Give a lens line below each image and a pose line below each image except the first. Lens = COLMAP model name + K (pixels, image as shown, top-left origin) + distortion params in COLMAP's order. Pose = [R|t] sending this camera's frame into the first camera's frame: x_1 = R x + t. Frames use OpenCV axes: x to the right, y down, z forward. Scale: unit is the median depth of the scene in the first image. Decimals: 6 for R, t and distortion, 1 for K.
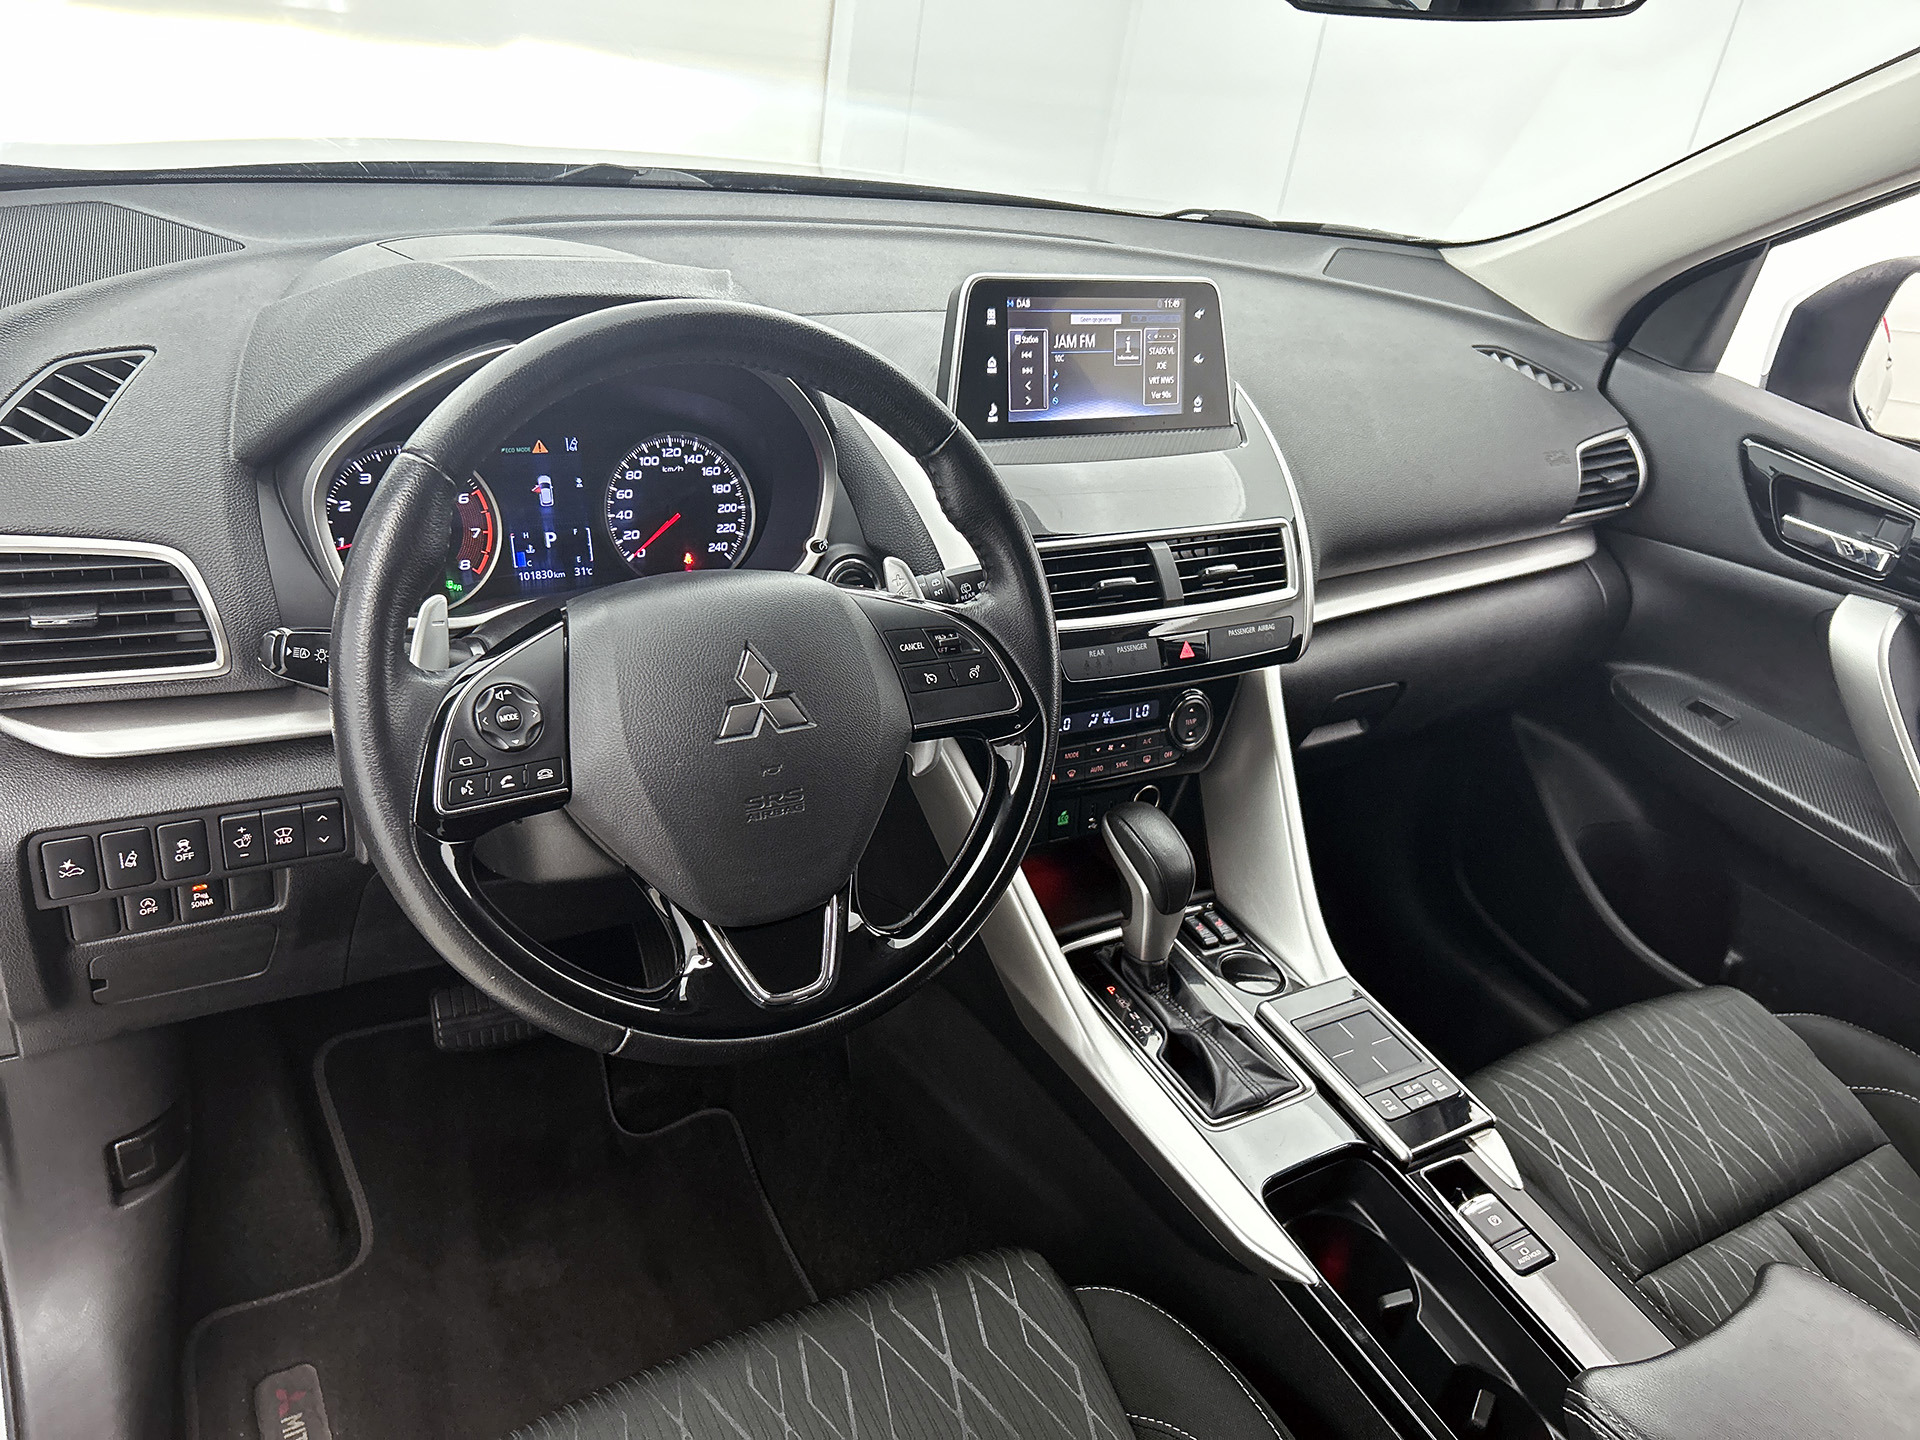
lens RADIAL K [[1459.9, 0, 953.5], [0, 1459.9, 716.7], [0, 0, 1]] dist [0.040402, -0.061178]
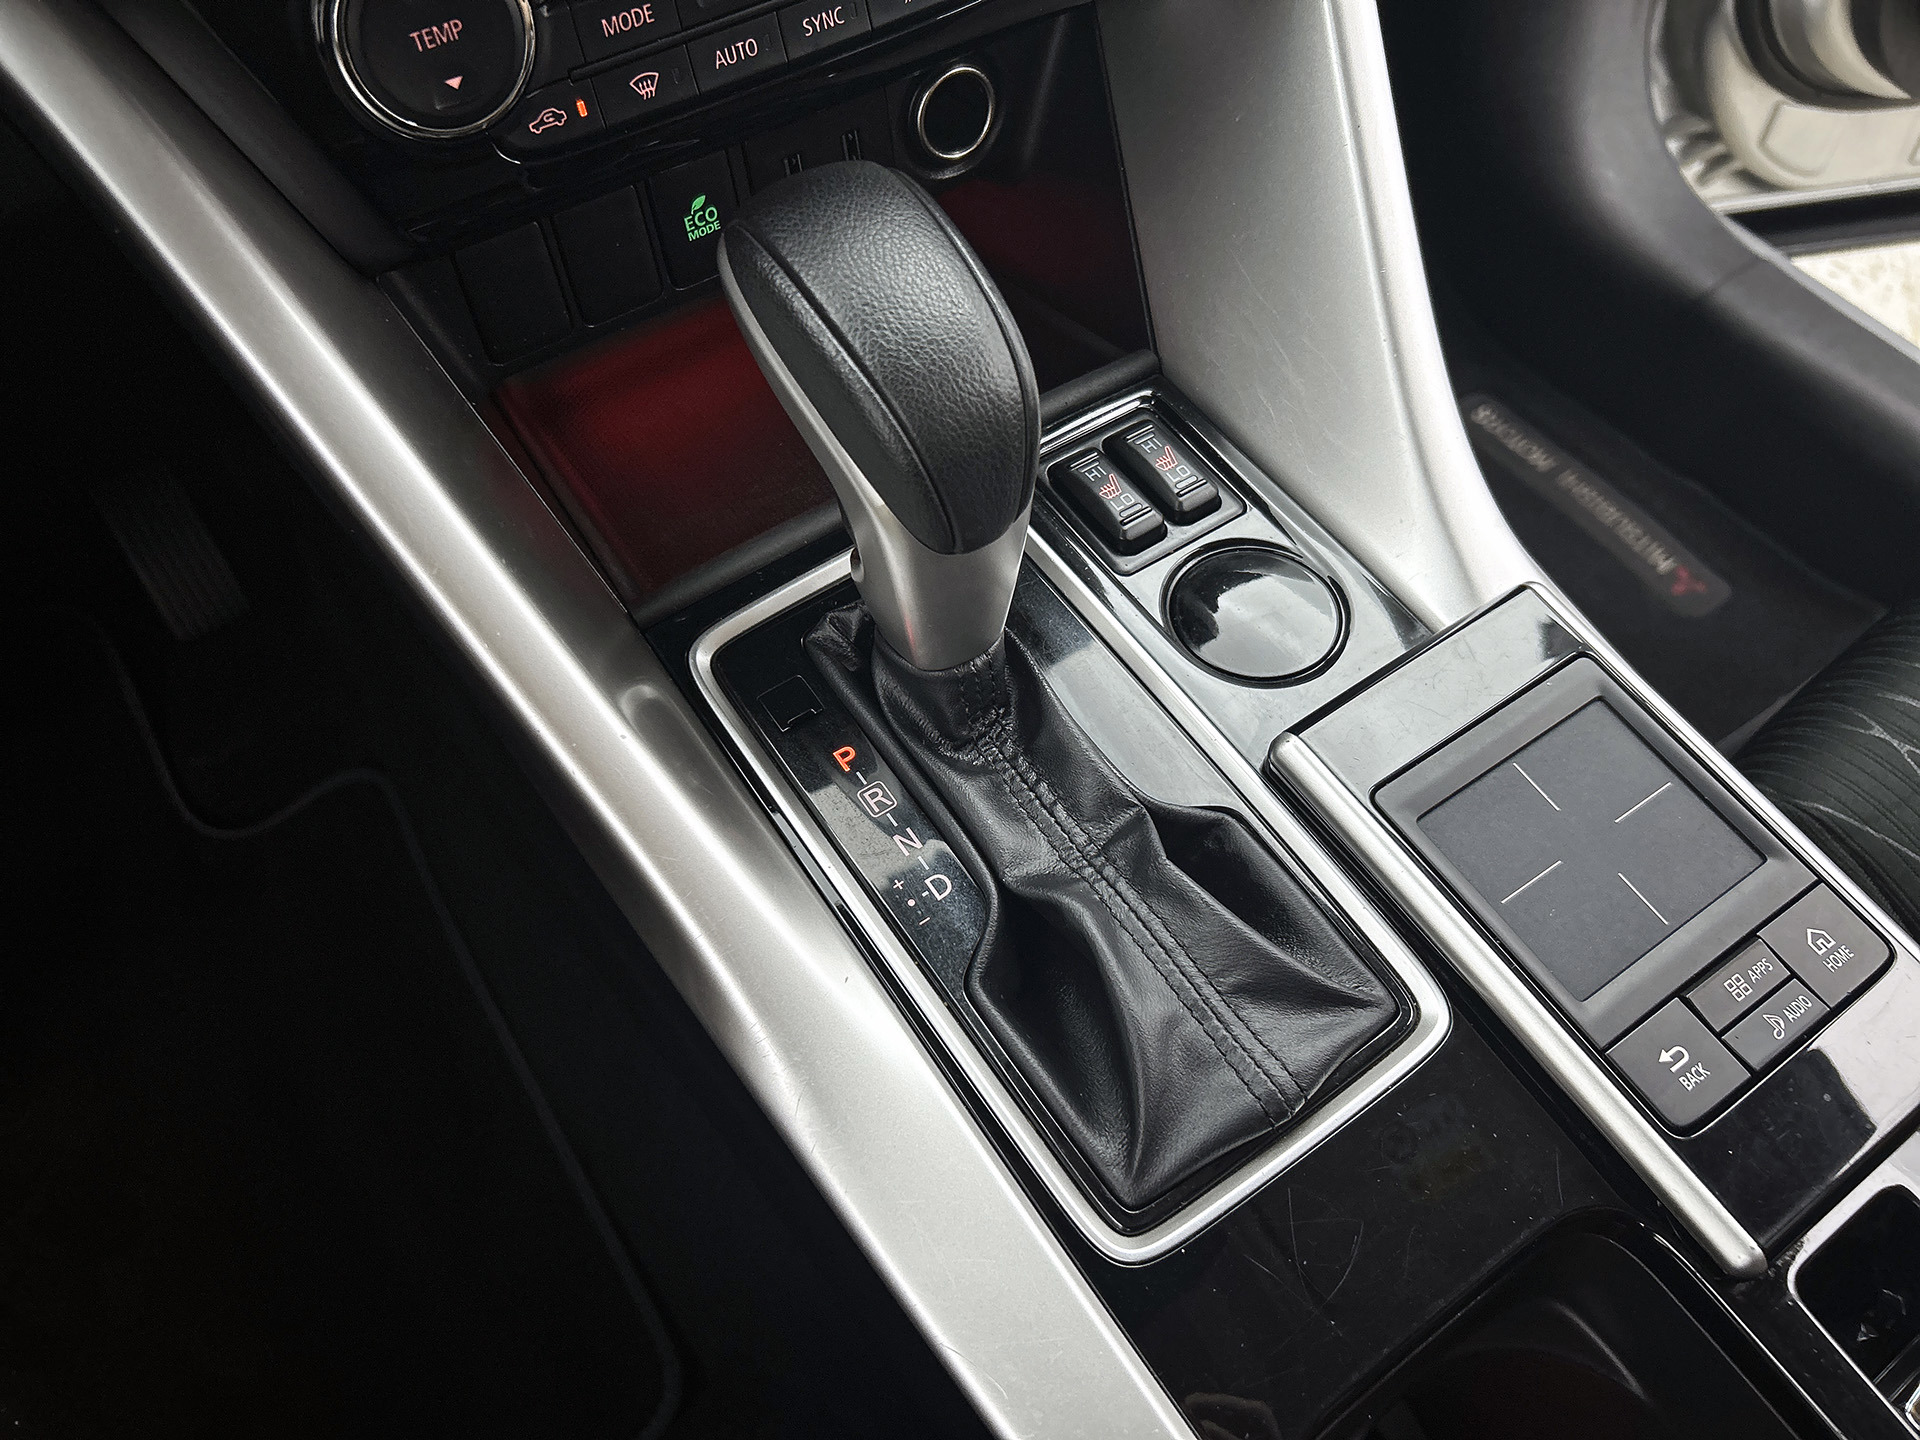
lens RADIAL K [[1459.9, 0, 954.2], [0, 1459.9, 725.6], [0, 0, 1]] dist [0.040402, -0.061178]
pose [[0.989114, -0.122284, -0.081855, 0.162747], [0.146512, 0.870182, 0.470444, 0.021706], [0.013701, -0.477315, 0.878625, 0.700602]]
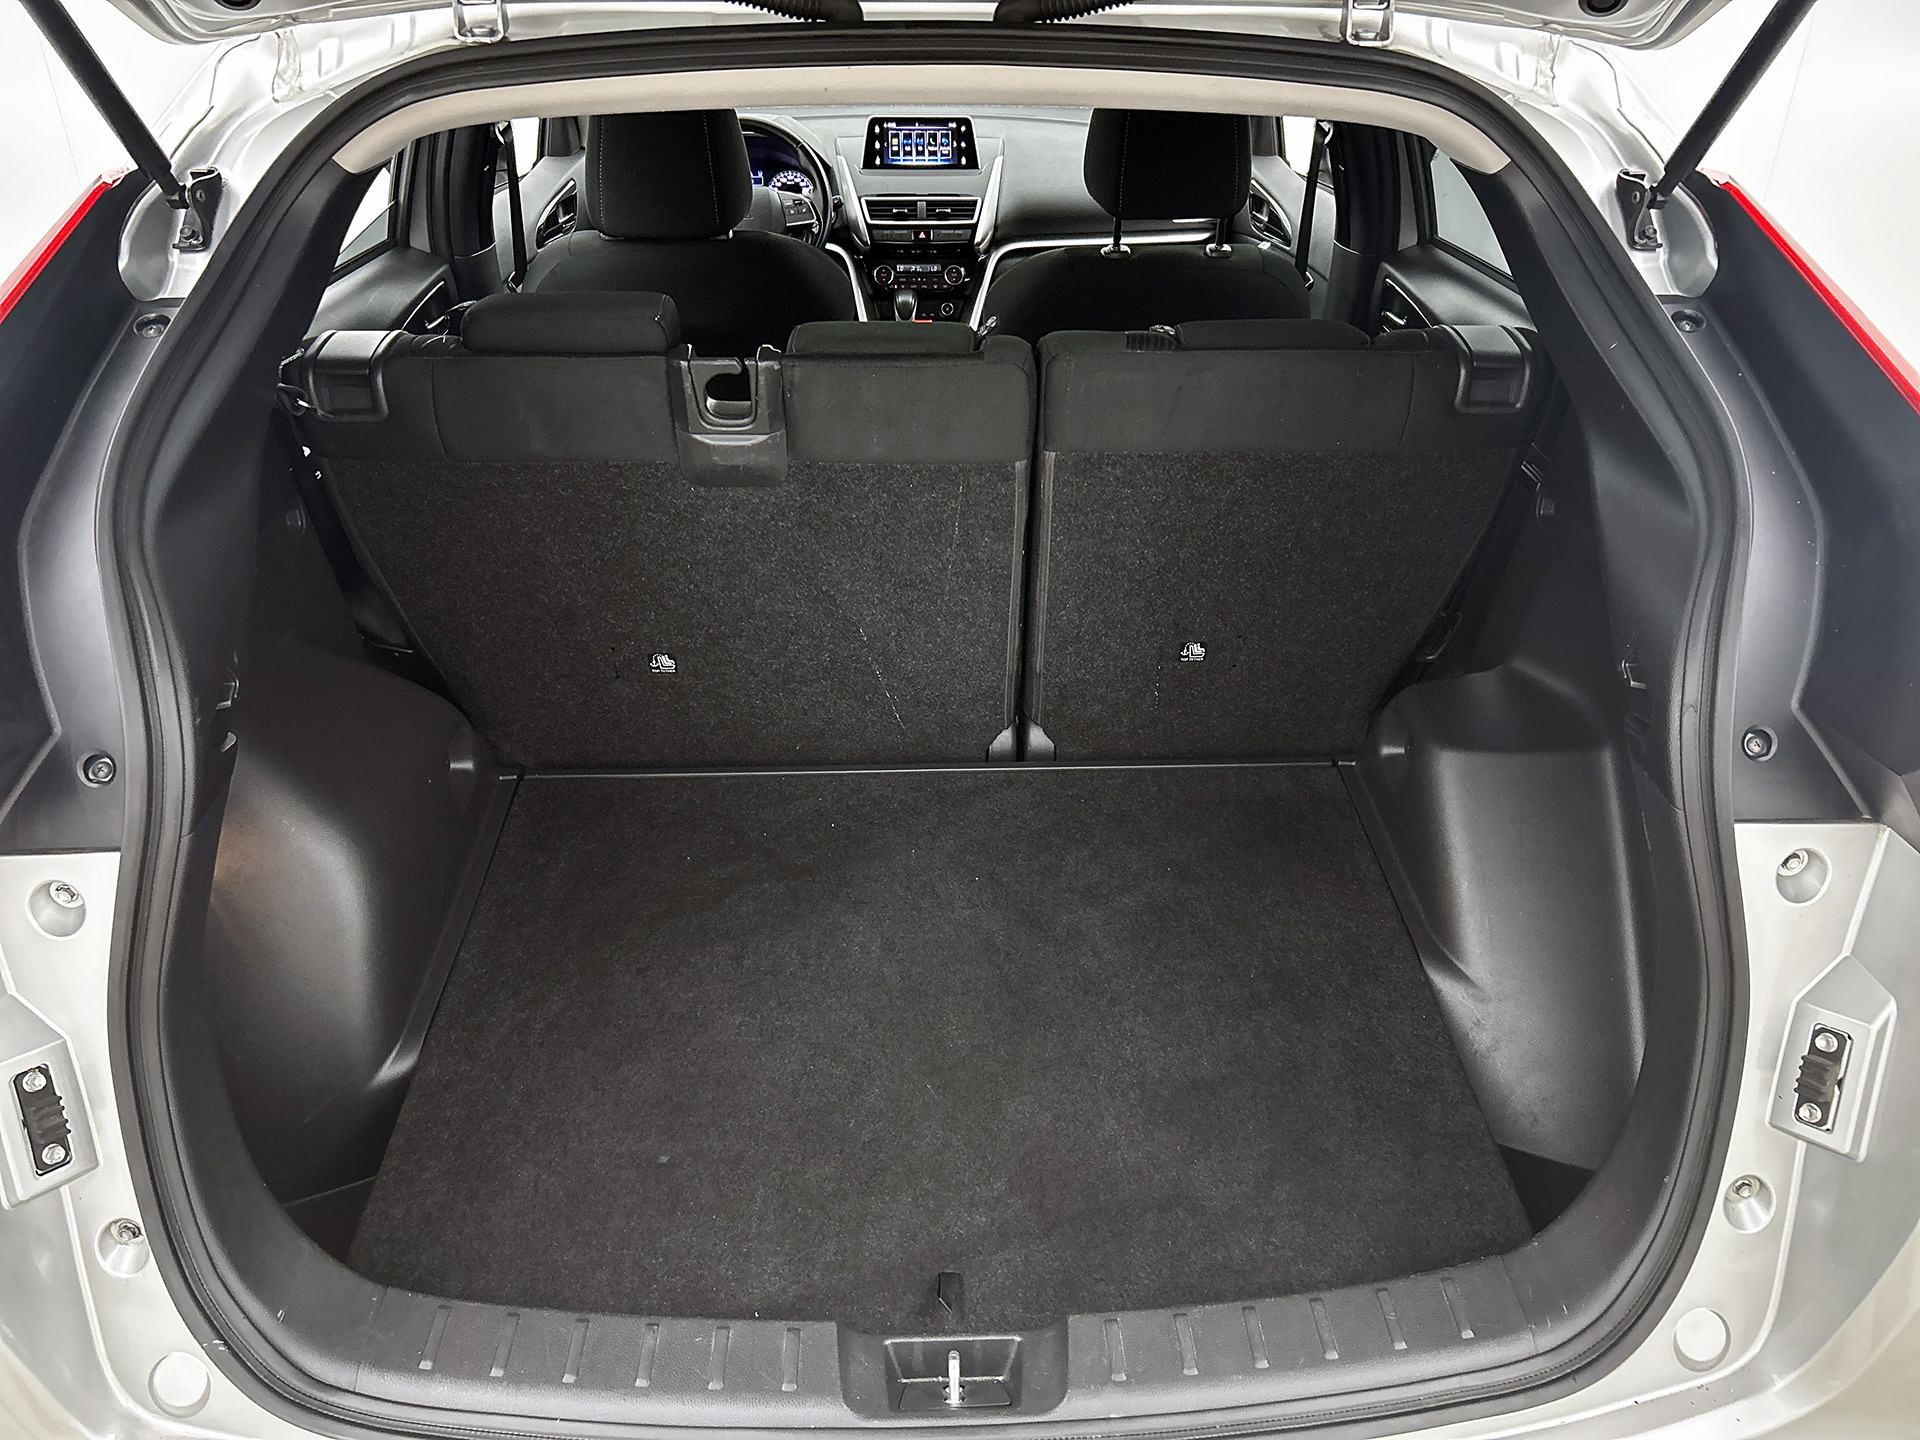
lens RADIAL K [[1459.9, 0, 974.9], [0, 1459.9, 731.9], [0, 0, 1]] dist [0.040402, -0.061178]
pose [[0.863427, 0.127954, -0.487977, 1.885228], [-0.129241, 0.991122, 0.031207, 0.875727], [0.487637, 0.036122, 0.872299, -1.589553]]
